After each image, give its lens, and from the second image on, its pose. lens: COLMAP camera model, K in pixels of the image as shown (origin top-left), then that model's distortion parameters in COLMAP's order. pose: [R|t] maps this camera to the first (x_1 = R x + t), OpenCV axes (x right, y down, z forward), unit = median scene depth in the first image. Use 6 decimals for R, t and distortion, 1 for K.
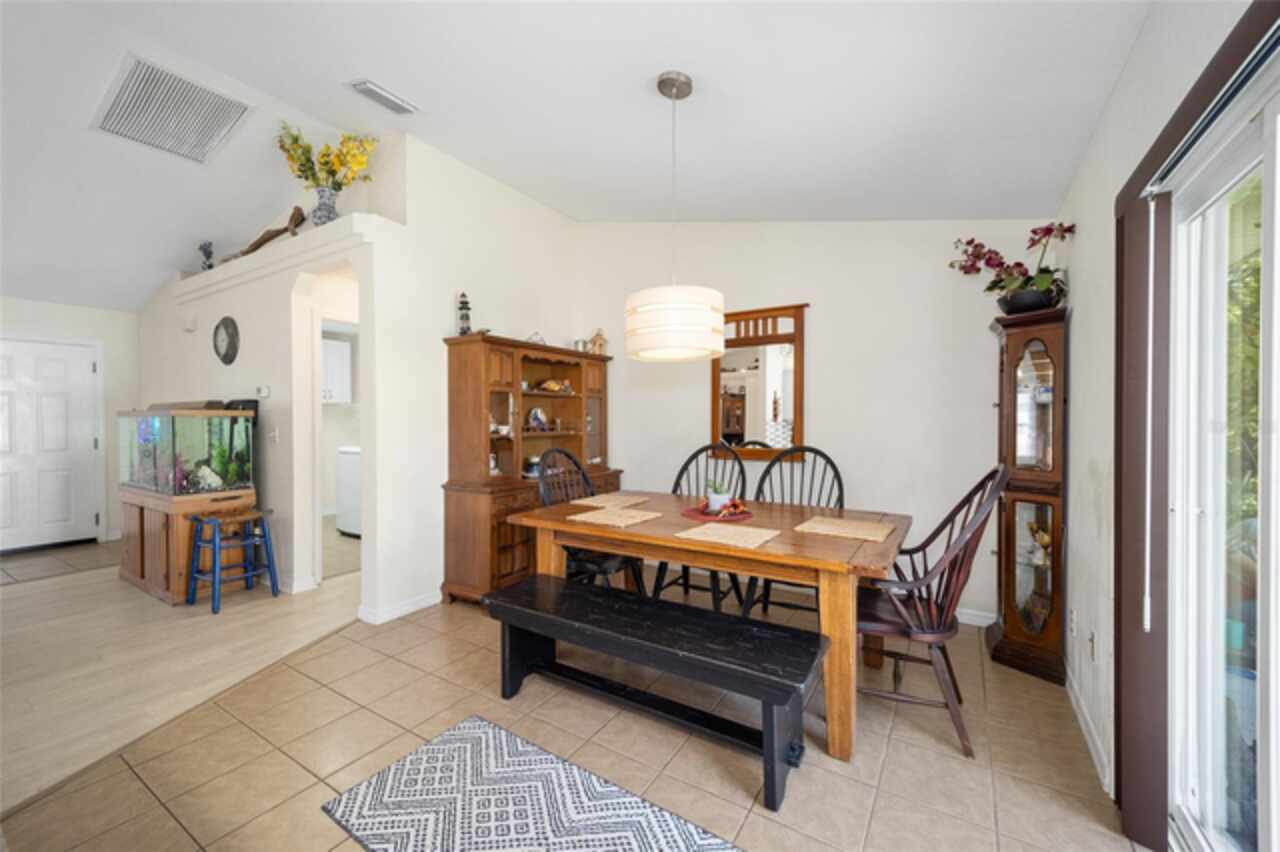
lens RADIAL K [[506.8, 0, 634.7], [0, 506.8, 428.5], [0, 0, 1]] dist [0.026746, -0.007606]
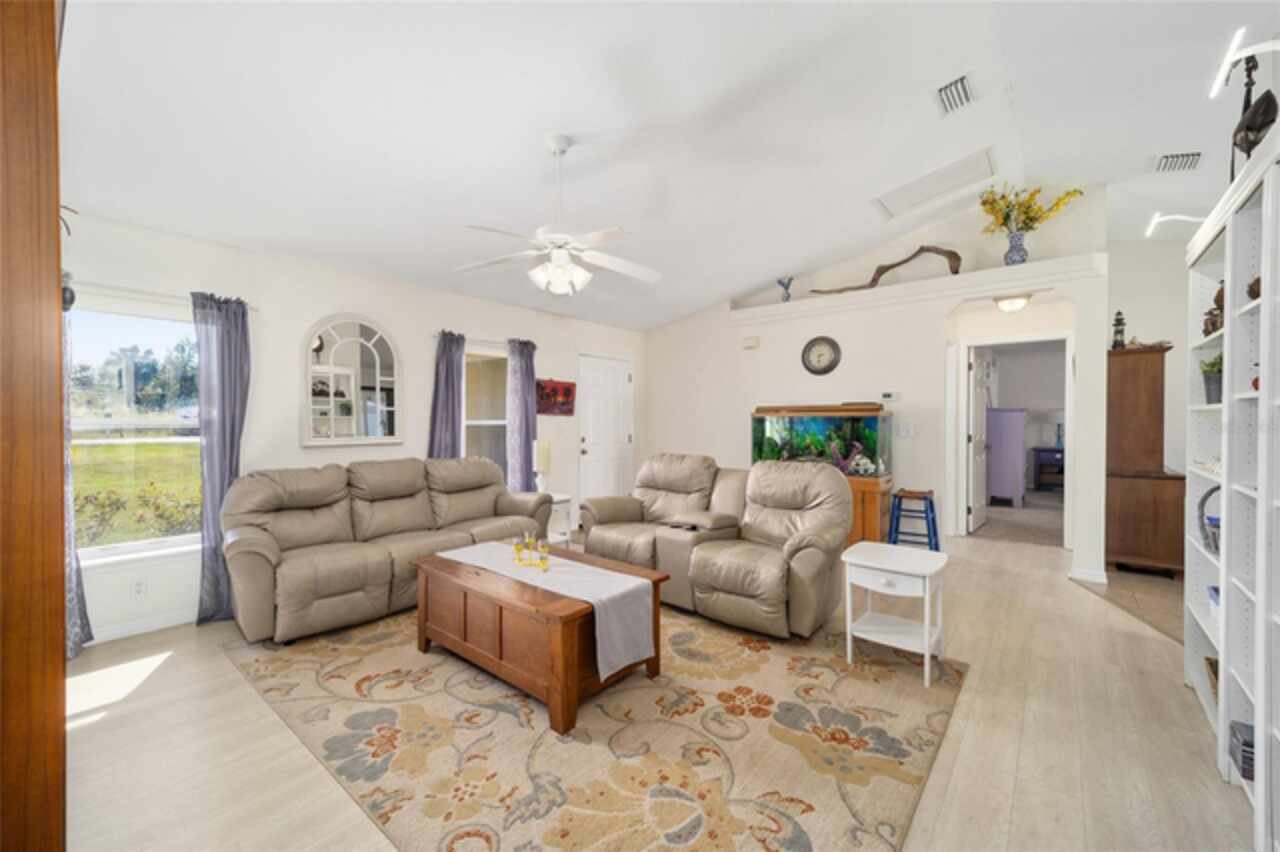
lens RADIAL K [[506.8, 0, 638.6], [0, 506.8, 425.4], [0, 0, 1]] dist [0.026746, -0.007606]
pose [[0.992938, -0.001348, -0.118627, -1.308242], [0.000694, 0.999984, -0.005555, 0.004115], [0.118633, 0.005433, 0.992923, -0.318702]]
